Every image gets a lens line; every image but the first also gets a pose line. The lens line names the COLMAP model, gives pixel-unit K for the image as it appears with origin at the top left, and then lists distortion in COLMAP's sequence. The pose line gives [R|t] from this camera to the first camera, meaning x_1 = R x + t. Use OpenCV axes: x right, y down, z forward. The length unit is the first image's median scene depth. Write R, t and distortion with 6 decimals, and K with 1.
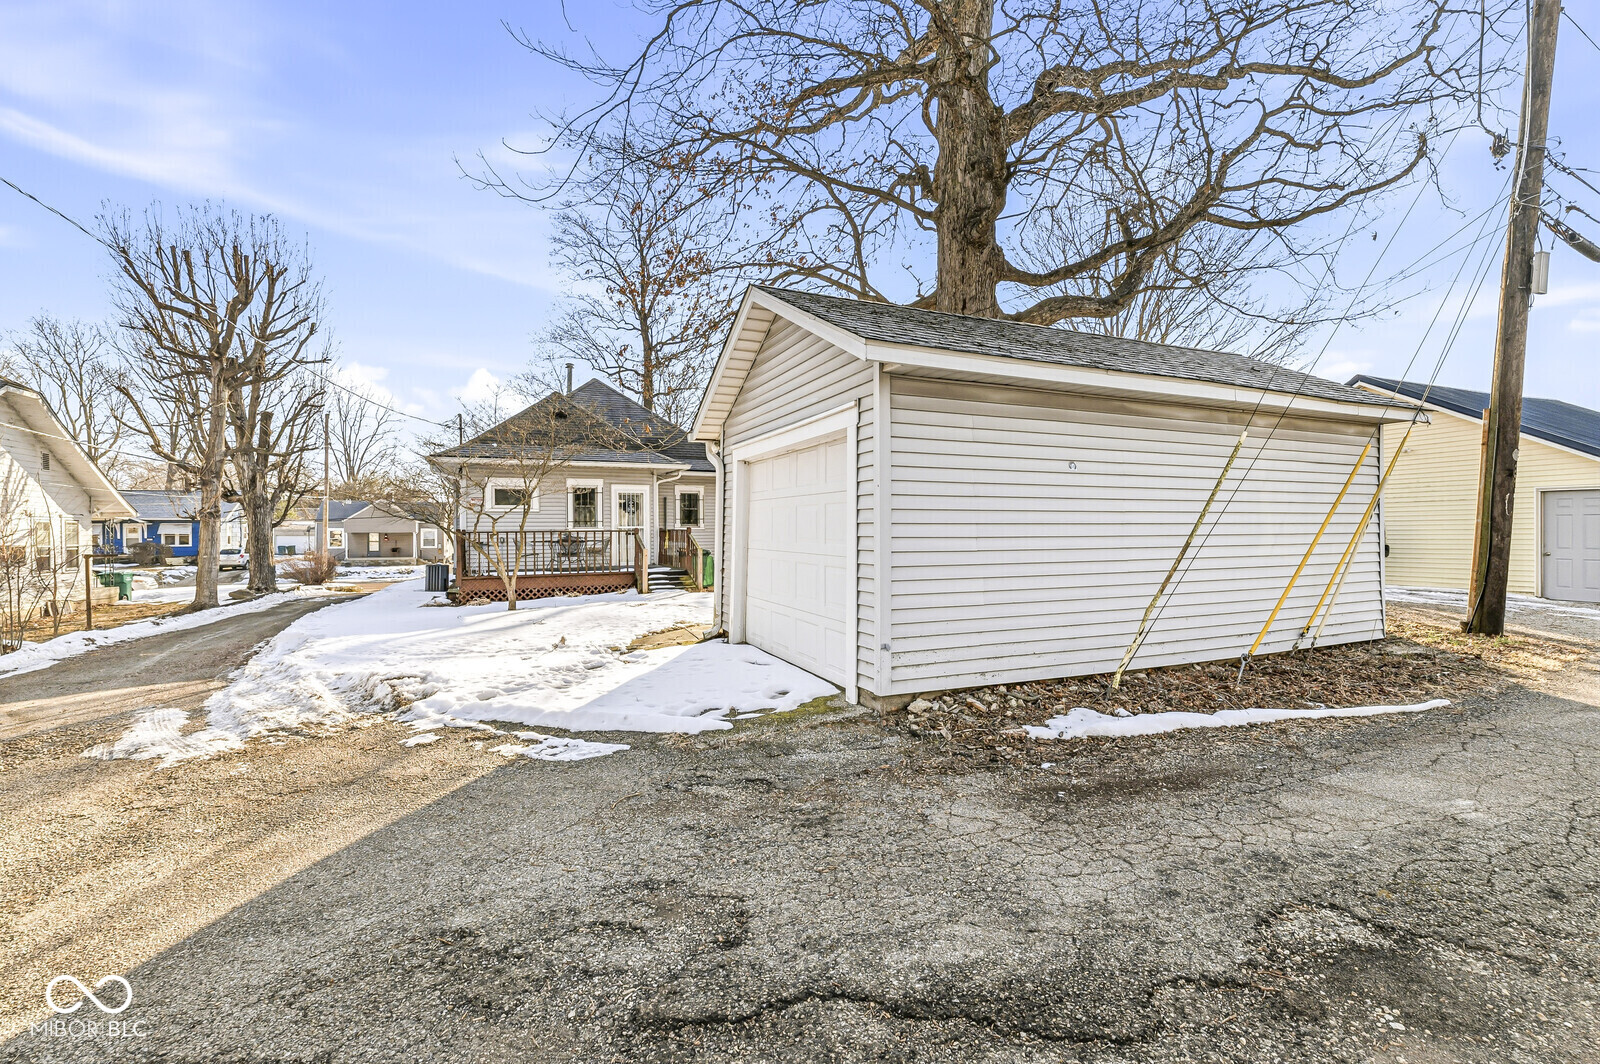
lens RADIAL K [[688.2, 0, 805.5], [0, 688.2, 533.6], [0, 0, 1]] dist [0.000630, 0.001355]
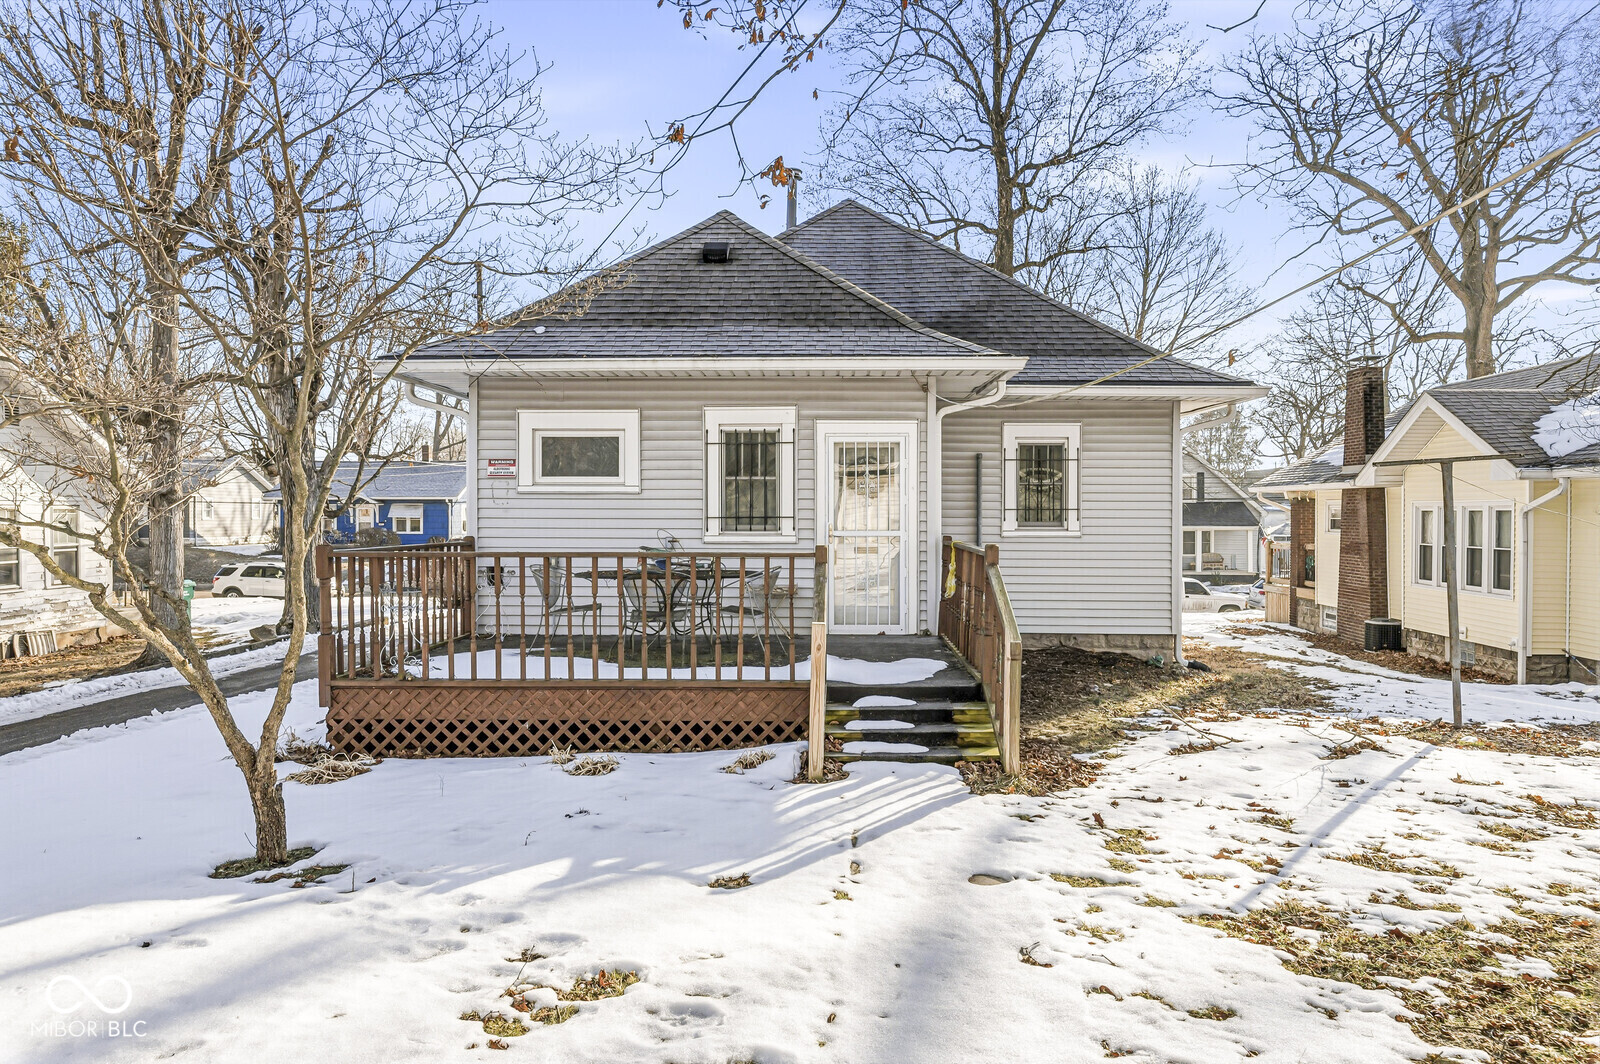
lens RADIAL K [[1026.6, 0, 806.3], [0, 1026.6, 522.7], [0, 0, 1]] dist [-0.001369, 0.000518]
pose [[0.899965, 0.013269, -0.435761, -0.038119], [-0.011905, 0.999912, 0.005860, -0.017473], [0.435800, -0.000086, 0.900044, 0.468950]]
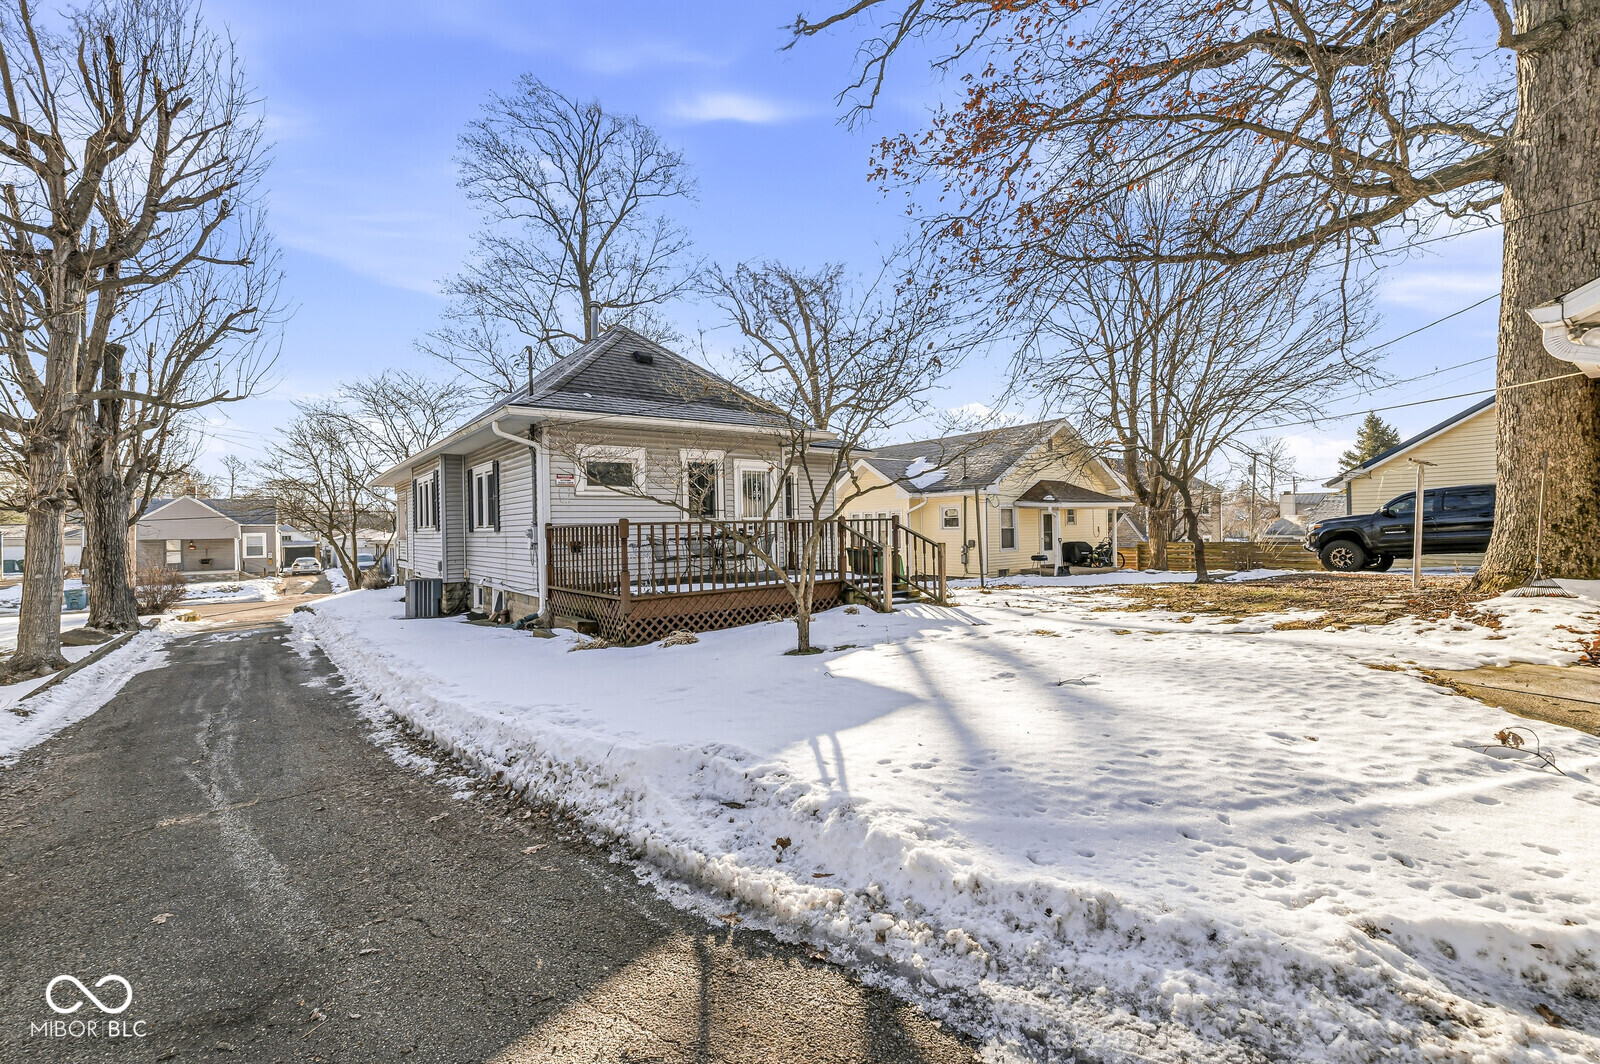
lens RADIAL K [[688.2, 0, 801.8], [0, 688.2, 531.5], [0, 0, 1]] dist [0.000630, 0.001355]
pose [[0.972965, -0.014096, 0.230521, -0.365314], [0.015029, 0.999884, -0.002292, 0.006636], [-0.230462, 0.005695, 0.973065, 0.277608]]
